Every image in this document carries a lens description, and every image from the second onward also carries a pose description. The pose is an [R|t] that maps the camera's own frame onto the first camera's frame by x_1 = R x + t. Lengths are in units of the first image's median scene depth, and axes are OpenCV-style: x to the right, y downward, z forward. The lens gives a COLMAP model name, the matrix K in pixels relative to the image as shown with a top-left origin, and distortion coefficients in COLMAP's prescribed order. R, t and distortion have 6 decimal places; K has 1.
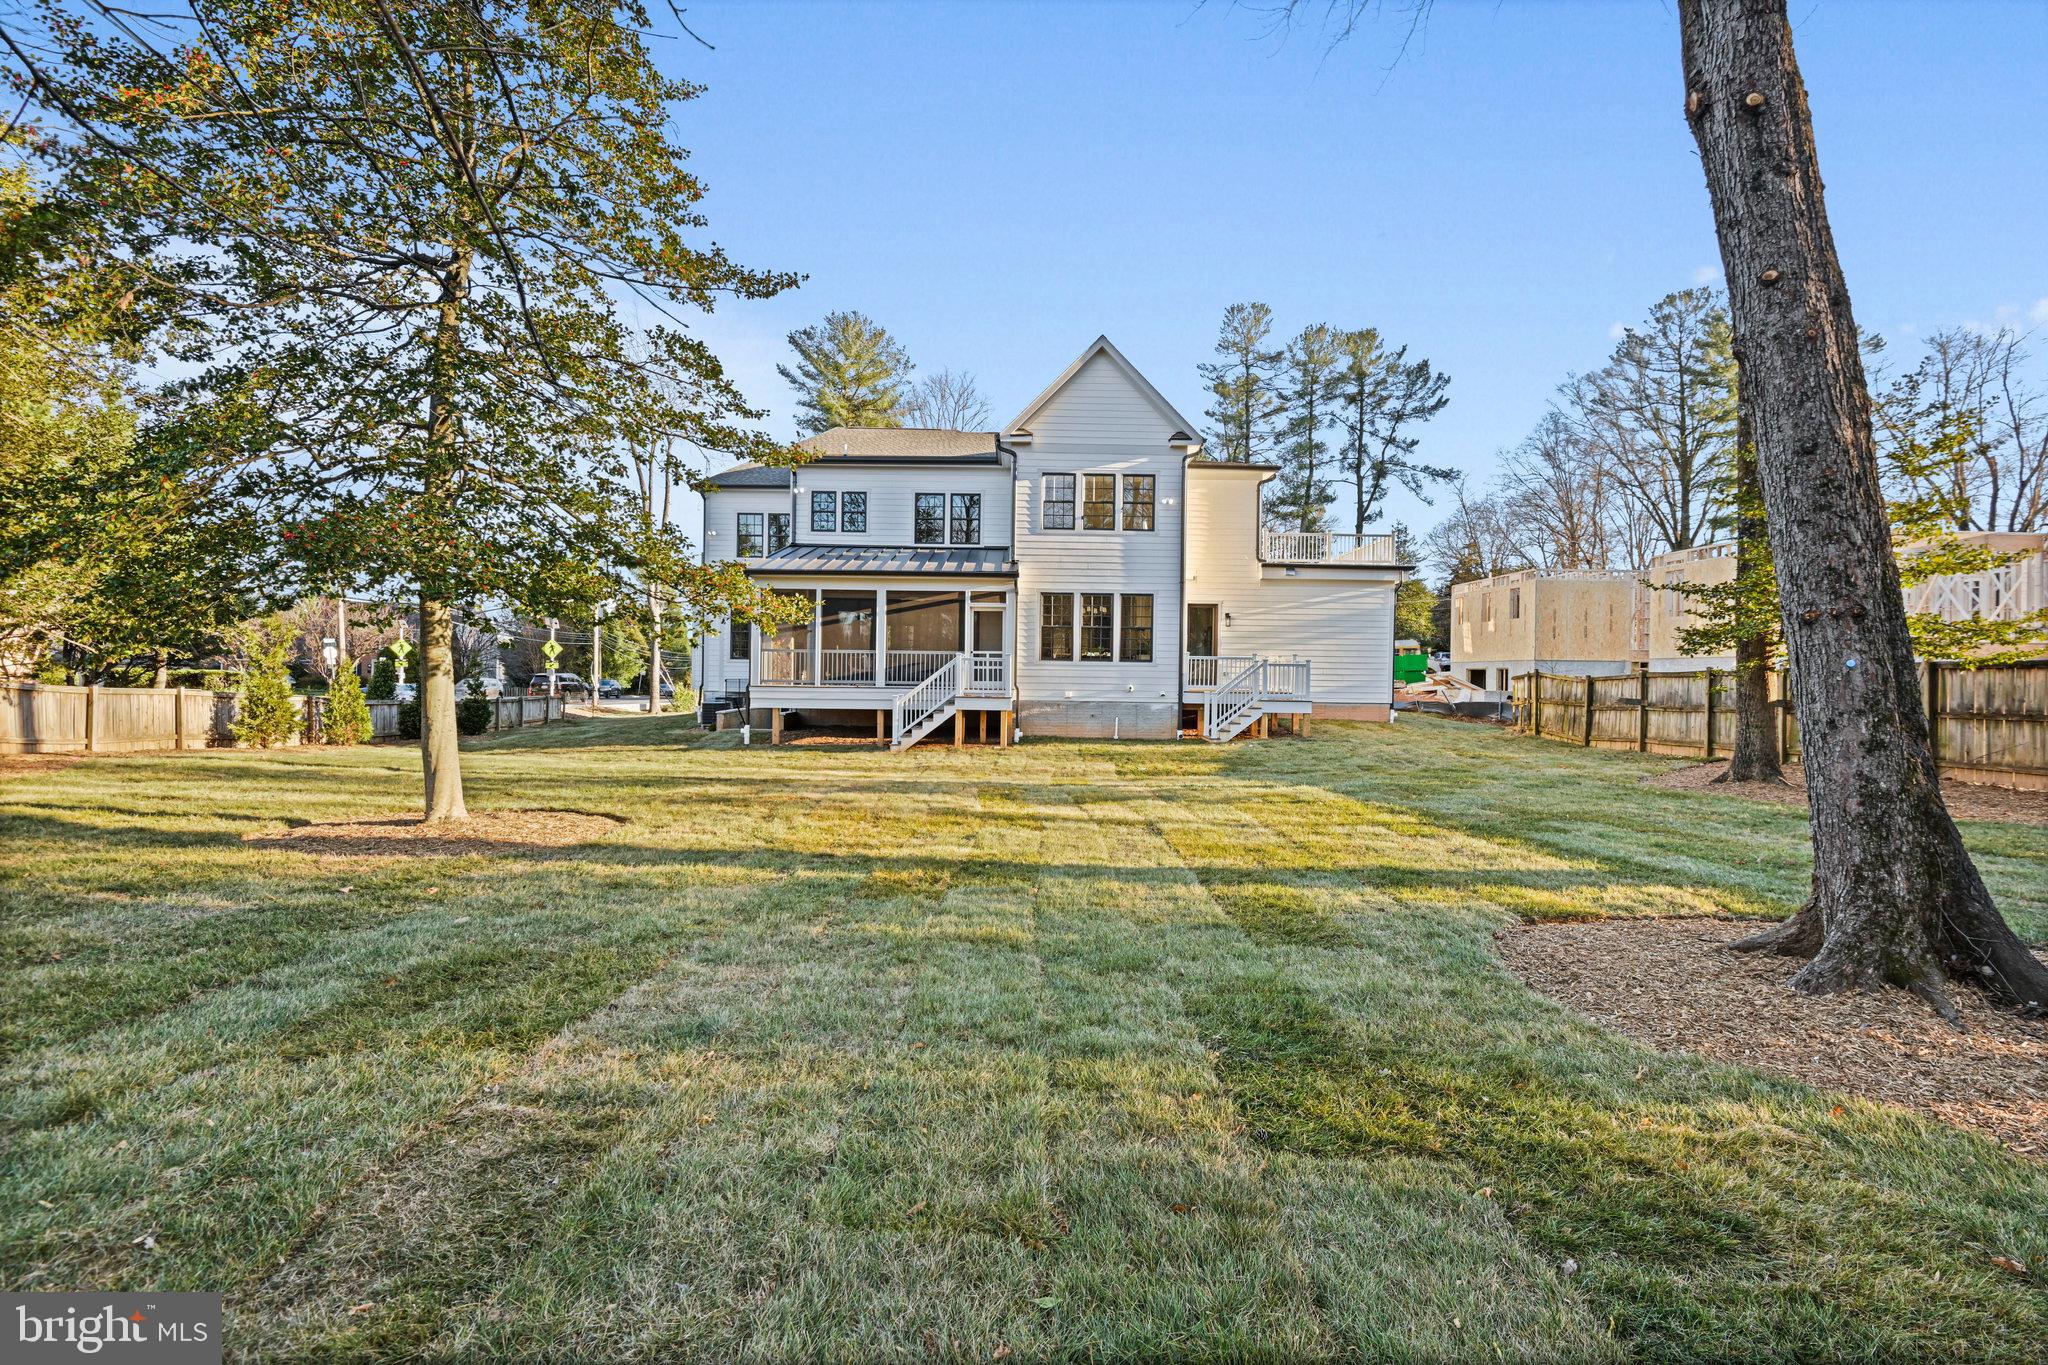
lens RADIAL K [[968.1, 0, 1024.0], [0, 968.1, 682.5], [0, 0, 1]] dist [-0.024254, -0.000014]
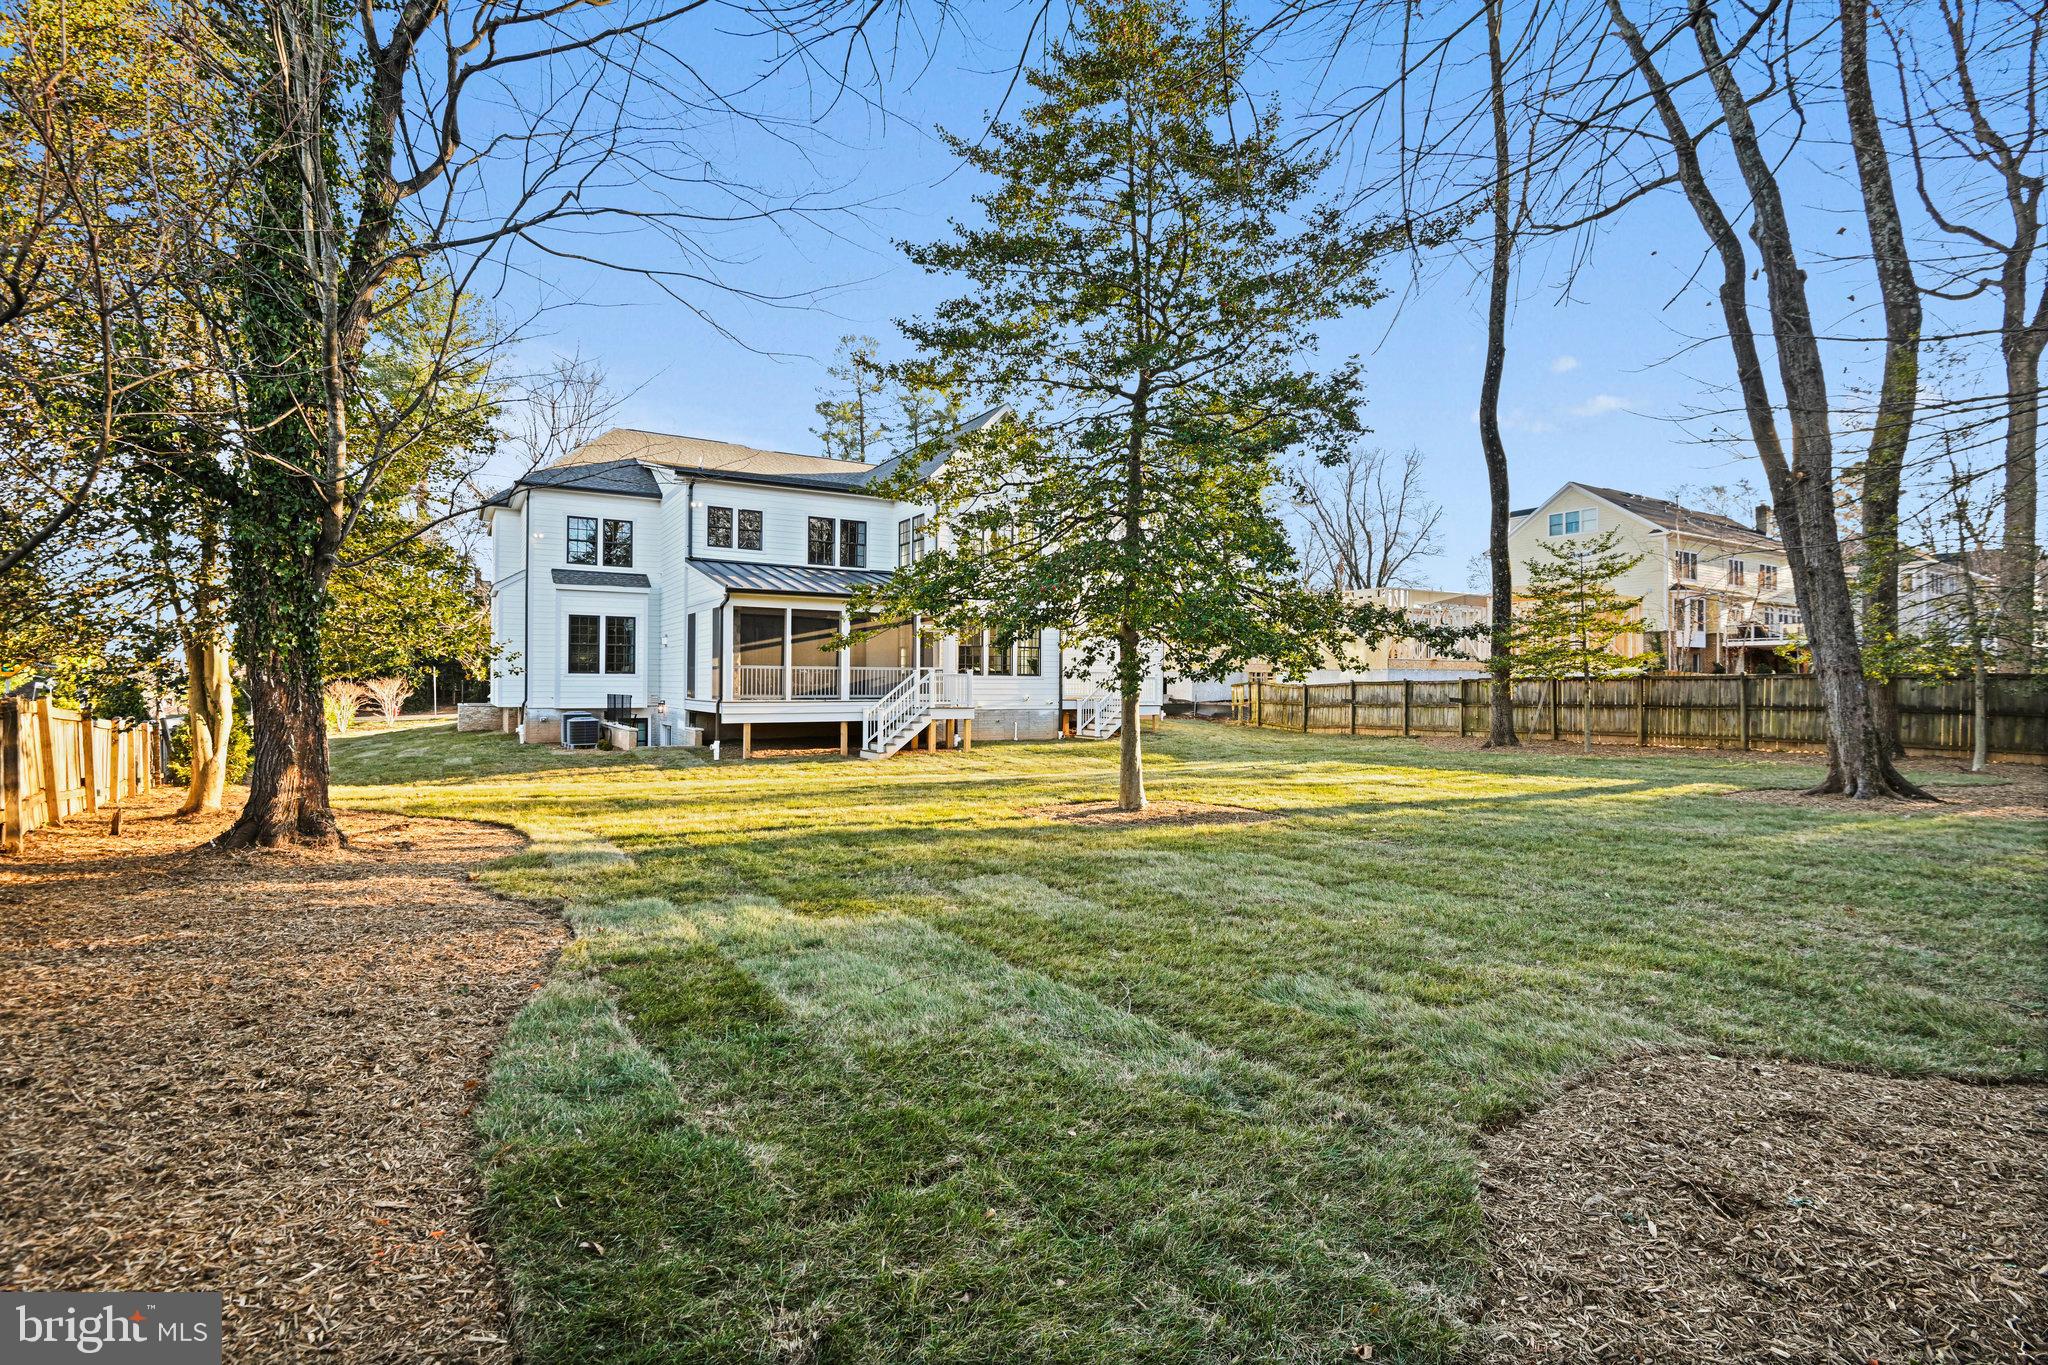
lens RADIAL K [[968.1, 0, 1024.0], [0, 968.1, 682.5], [0, 0, 1]] dist [-0.024254, -0.000014]
pose [[0.851815, -0.008880, 0.523768, -0.543617], [0.011453, 0.999933, -0.001674, -0.011664], [-0.523718, 0.007424, 0.851860, -0.025018]]
